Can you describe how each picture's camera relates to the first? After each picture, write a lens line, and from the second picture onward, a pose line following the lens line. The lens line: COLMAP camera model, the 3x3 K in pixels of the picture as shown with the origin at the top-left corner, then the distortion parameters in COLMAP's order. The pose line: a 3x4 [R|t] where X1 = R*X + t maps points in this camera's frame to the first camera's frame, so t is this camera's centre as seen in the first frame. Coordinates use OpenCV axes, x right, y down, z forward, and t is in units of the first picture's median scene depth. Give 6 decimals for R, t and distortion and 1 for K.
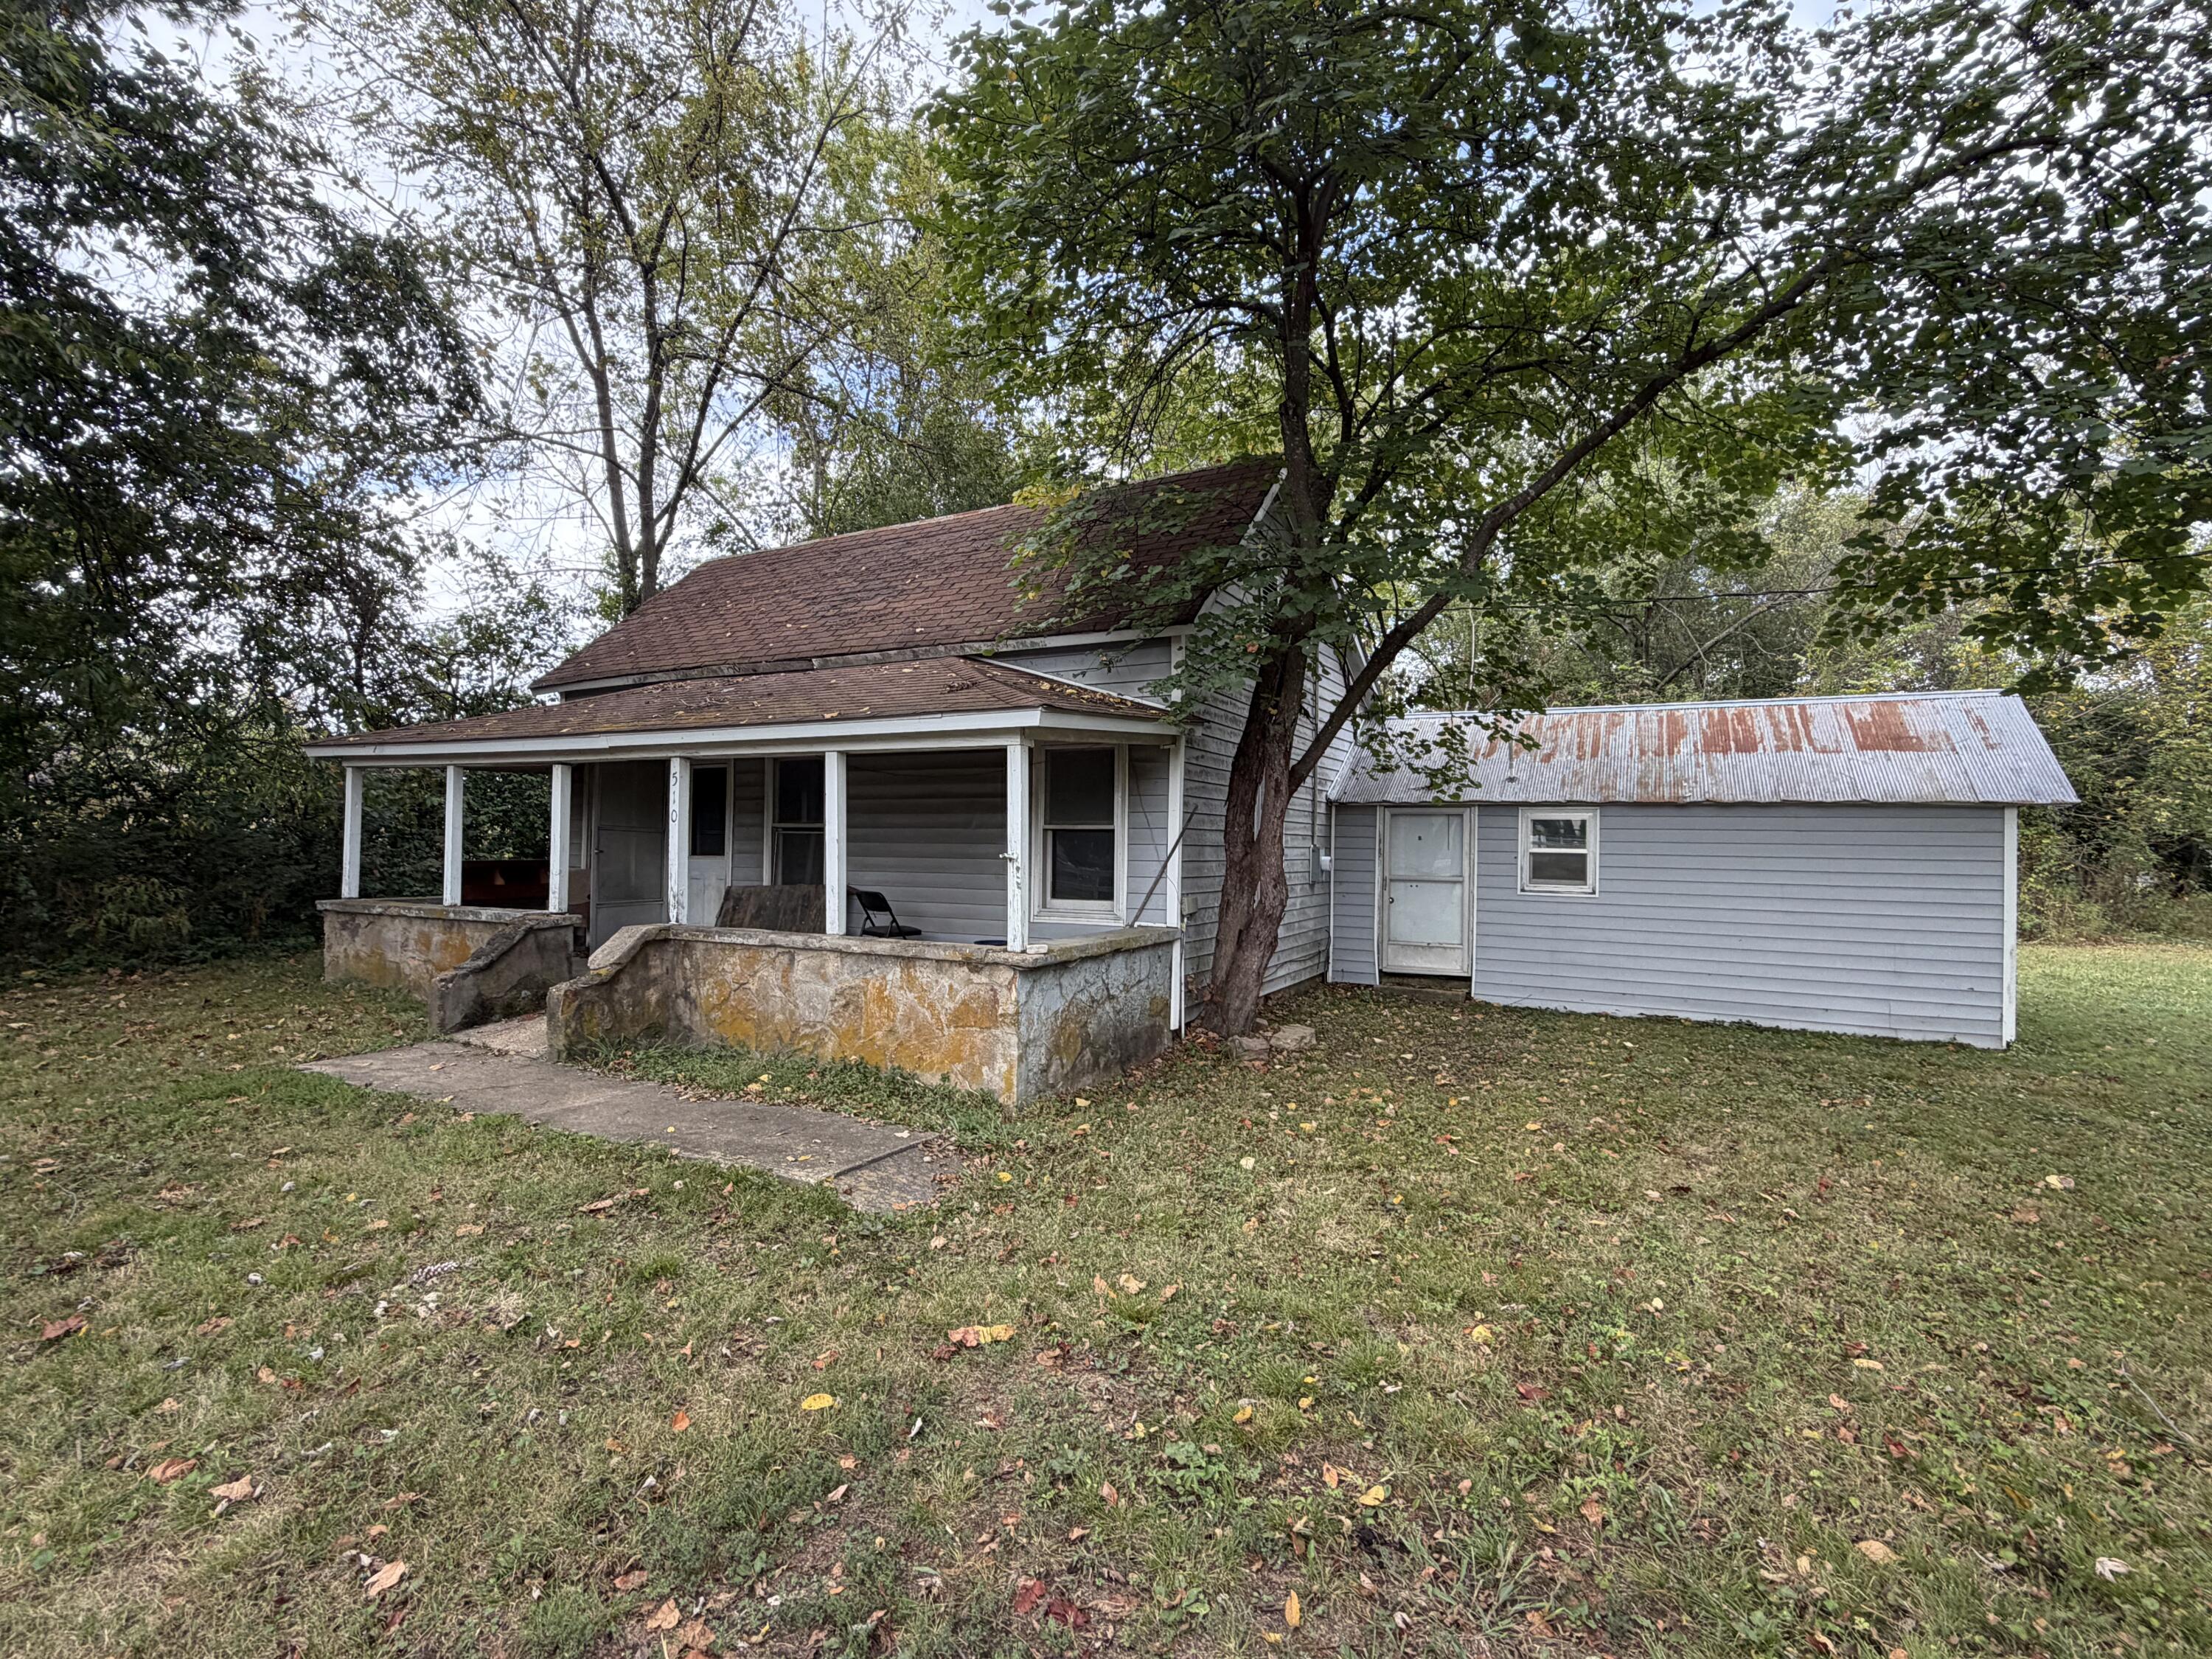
lens RADIAL K [[1048.0, 0, 1110.3], [0, 1048.0, 830.1], [0, 0, 1]] dist [0.009561, 0.000476]
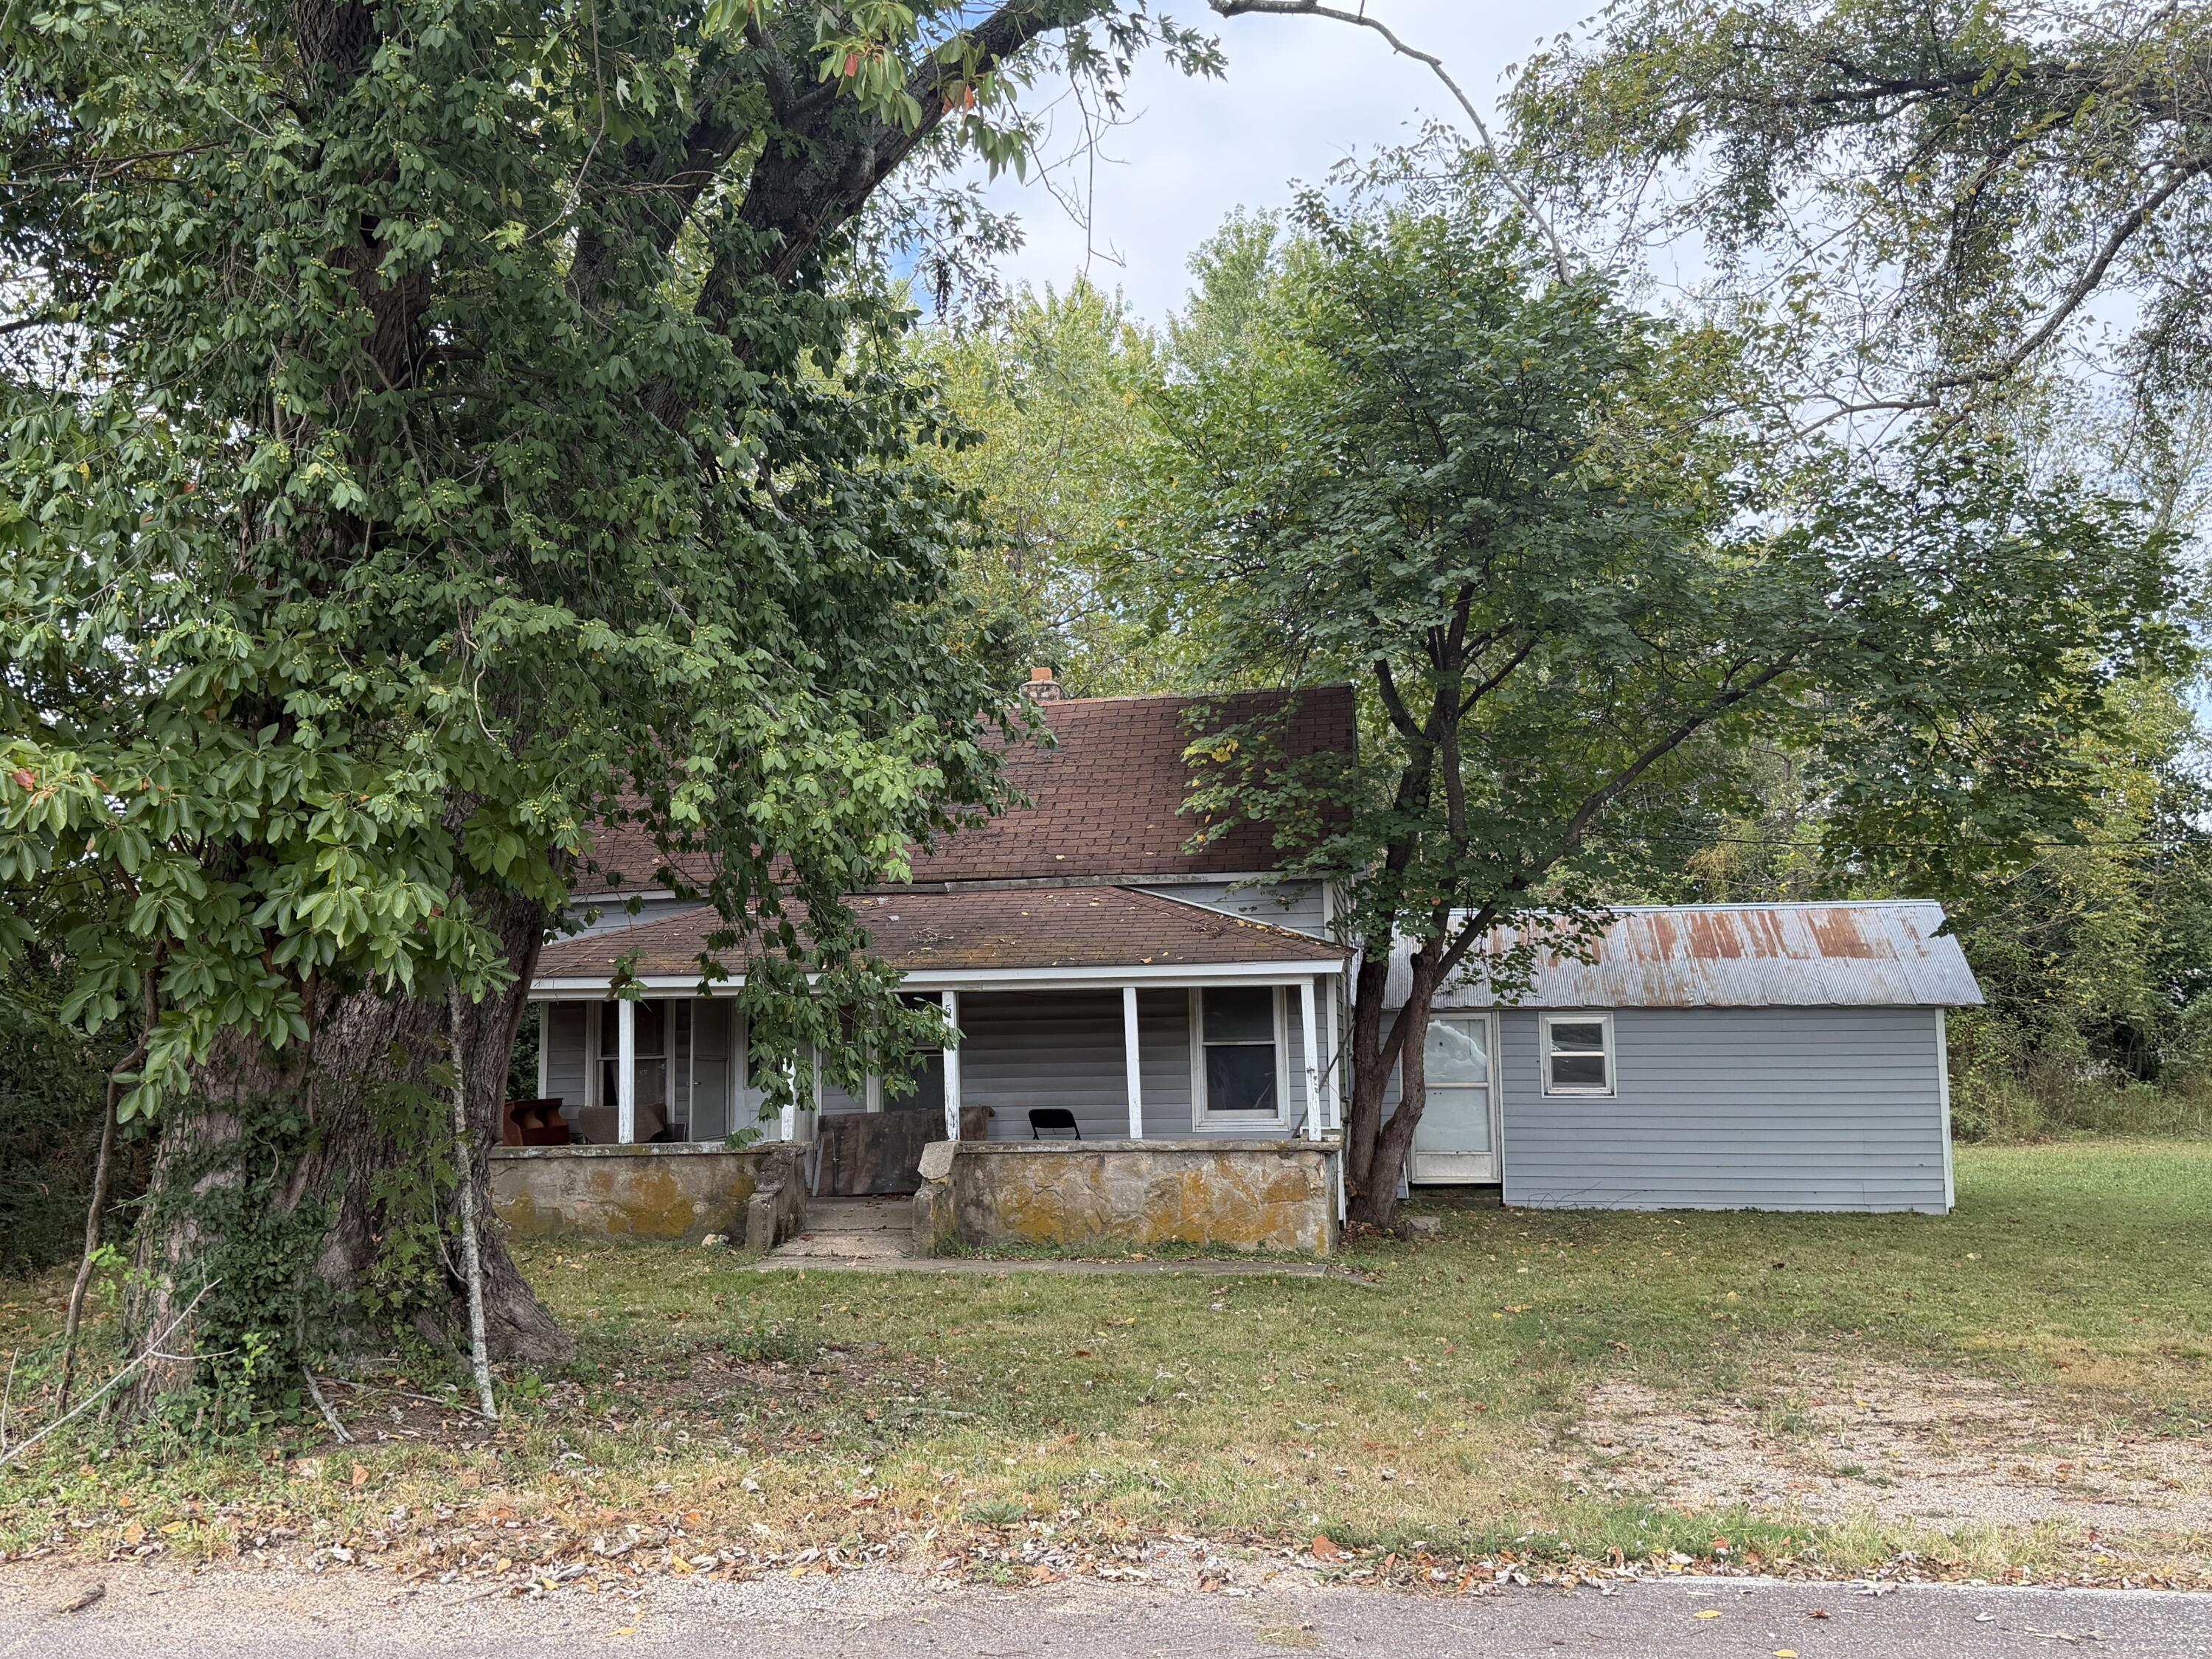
lens RADIAL K [[2035.9, 0, 1099.5], [0, 2035.9, 837.8], [0, 0, 1]] dist [0.075554, 0.000000]
pose [[0.951280, 0.005120, 0.308287, -0.687538], [0.023295, 0.995811, -0.088421, -0.026500], [-0.307448, 0.091295, 0.947175, -0.834662]]
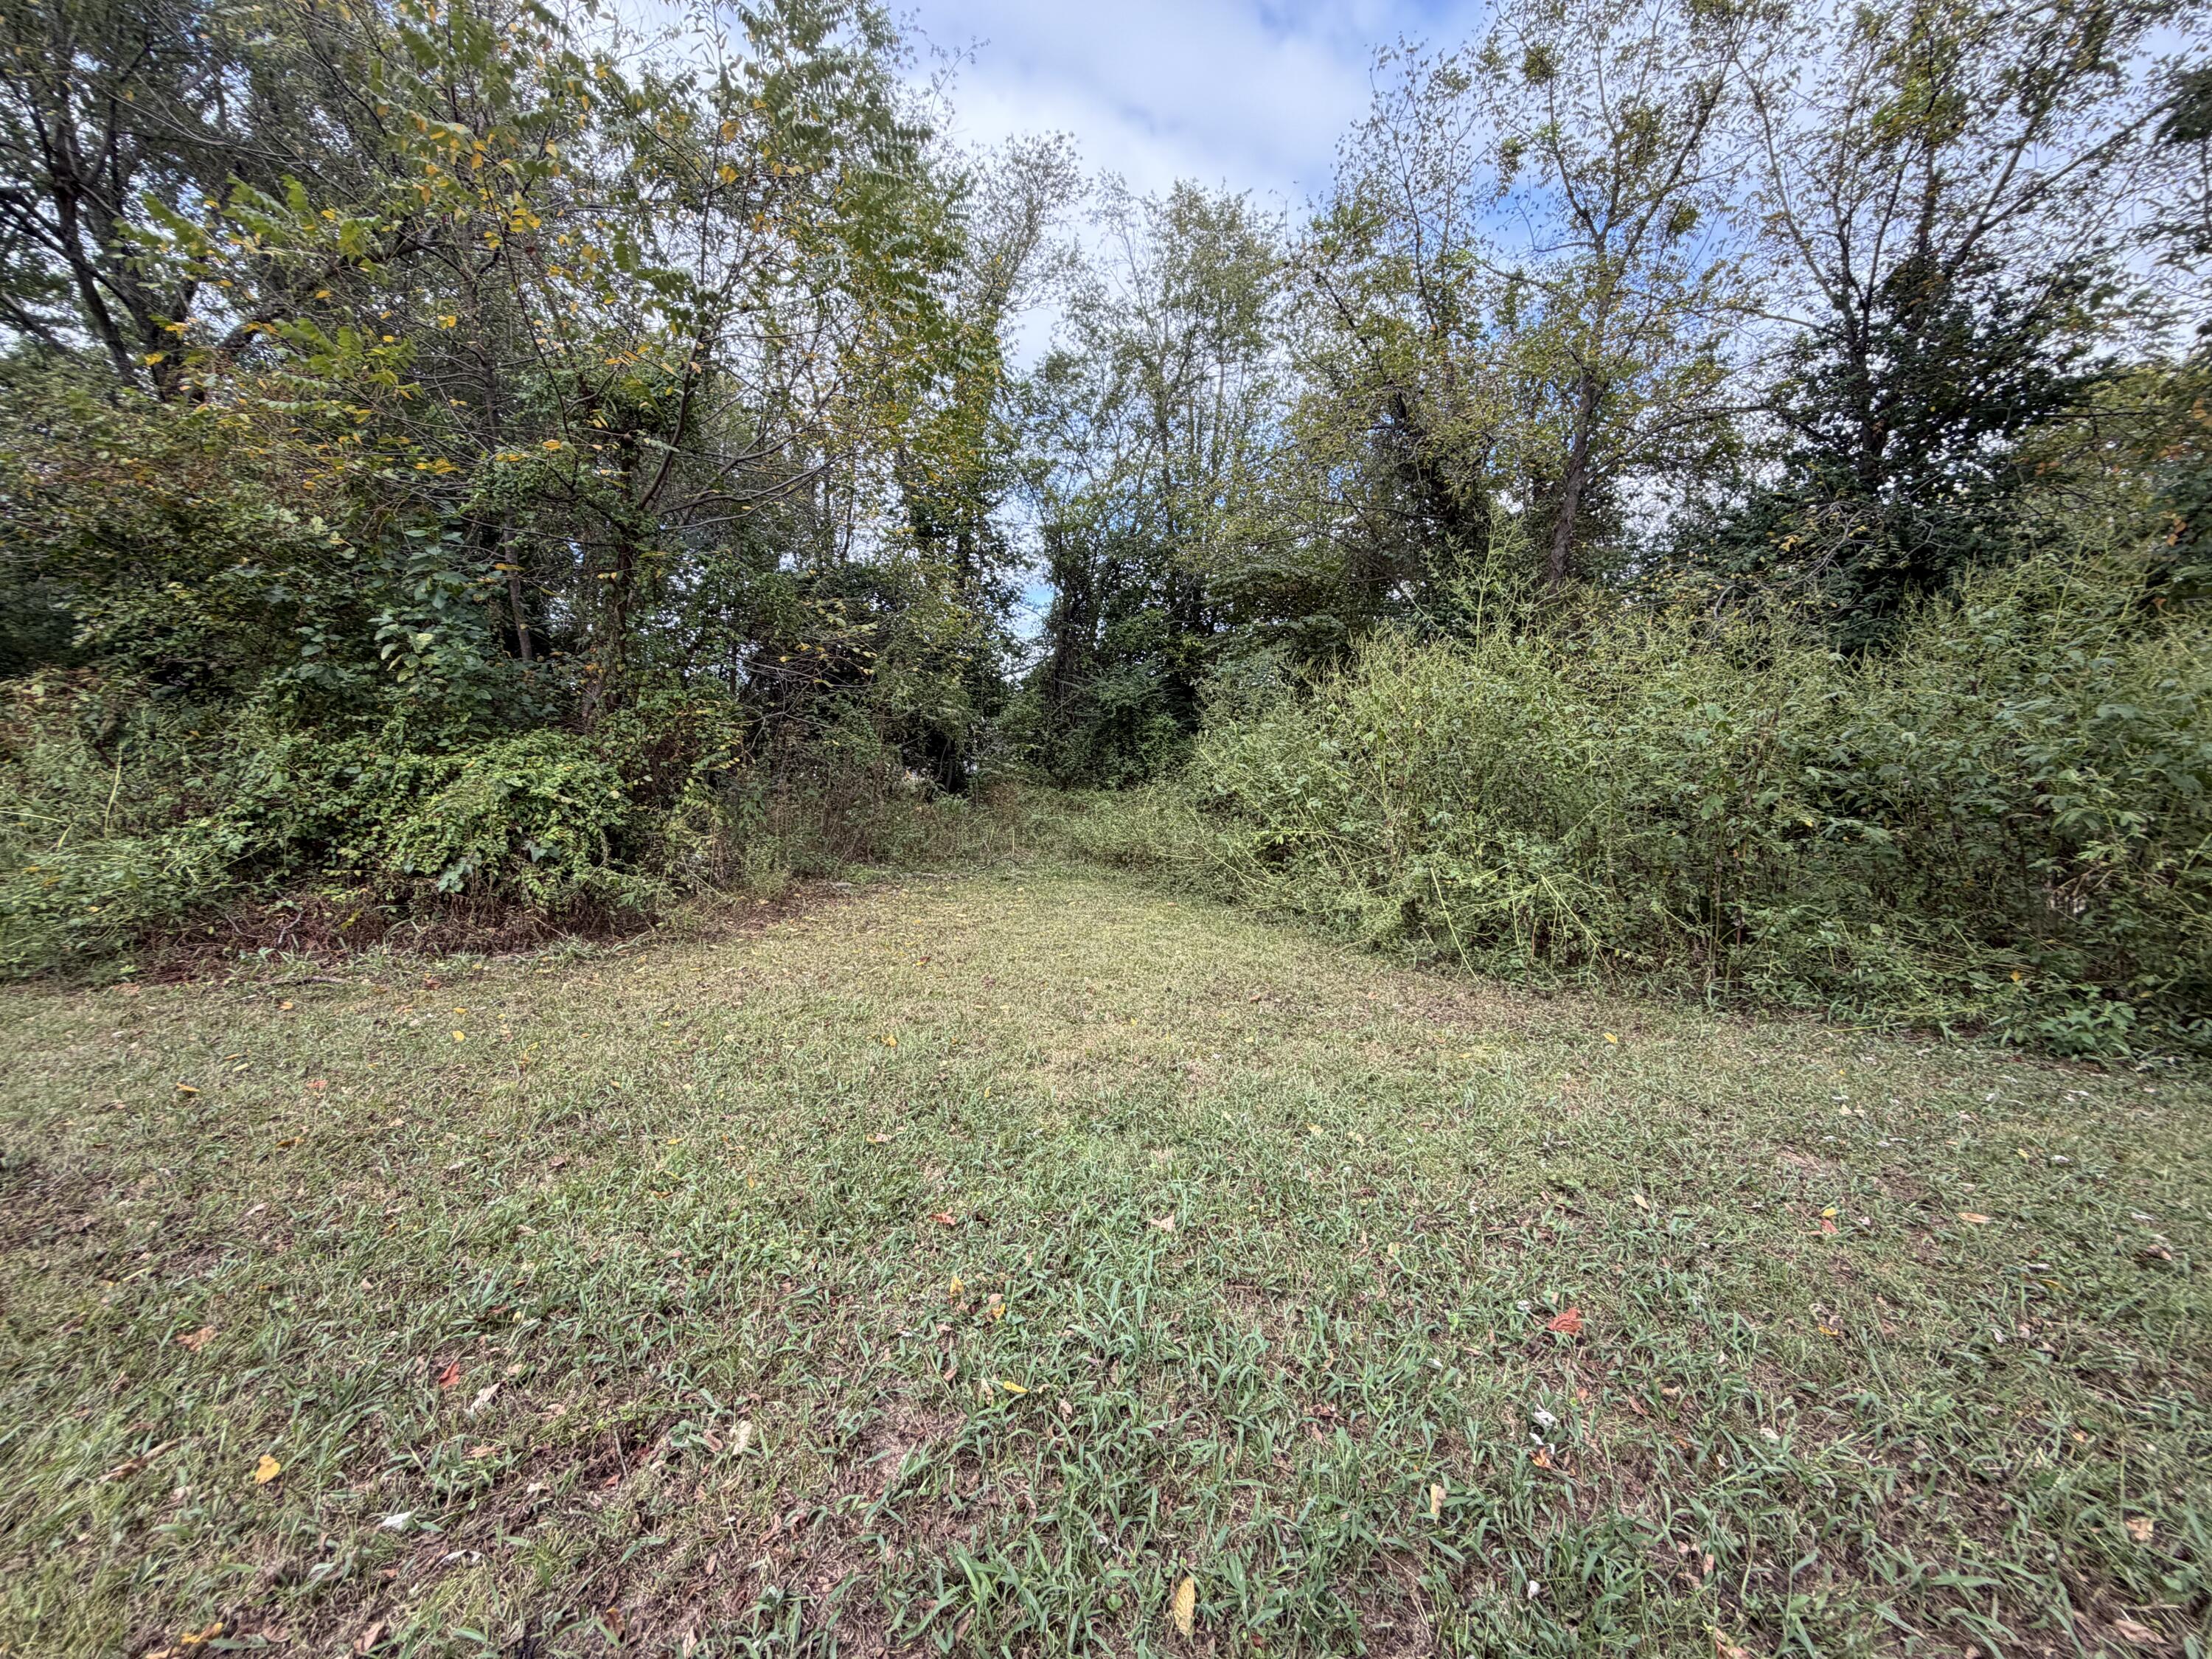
lens RADIAL K [[880.6, 0, 1098.3], [0, 880.6, 823.8], [0, 0, 1]] dist [0.000861, -0.000672]
pose [[0.592706, -0.068529, 0.802498, 1.258984], [-0.003035, 0.996177, 0.087310, 0.048893], [-0.805413, -0.054185, 0.590232, 1.148241]]
